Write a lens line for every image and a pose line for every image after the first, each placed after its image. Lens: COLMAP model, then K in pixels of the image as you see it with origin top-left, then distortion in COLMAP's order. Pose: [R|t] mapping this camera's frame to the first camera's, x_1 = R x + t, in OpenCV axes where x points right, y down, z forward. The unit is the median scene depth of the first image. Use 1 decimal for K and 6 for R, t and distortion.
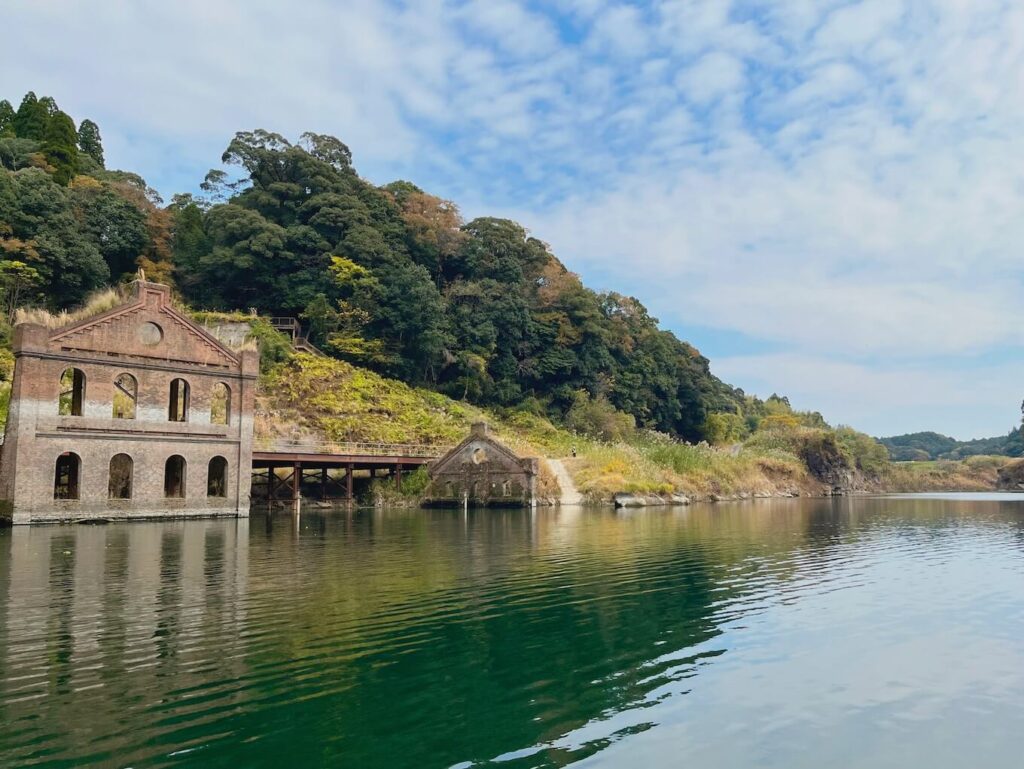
lens RADIAL K [[824.8, 0, 508.3], [0, 824.8, 389.0], [0, 0, 1]] dist [-0.050430, -0.000623]
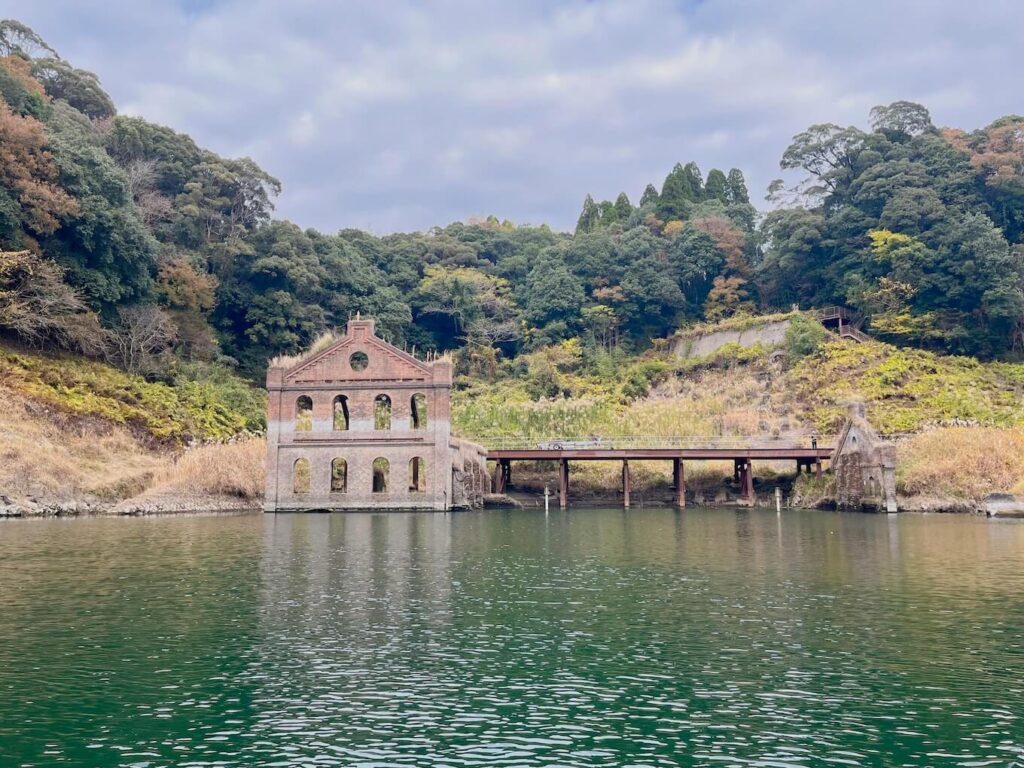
lens RADIAL K [[744.2, 0, 559.4], [0, 744.2, 376.6], [0, 0, 1]] dist [0.008646, -0.005494]
pose [[0.562736, -0.111035, -0.819145, 0.617488], [0.094497, 0.993083, -0.069695, 0.059625], [0.821217, -0.038187, 0.569336, 0.555322]]
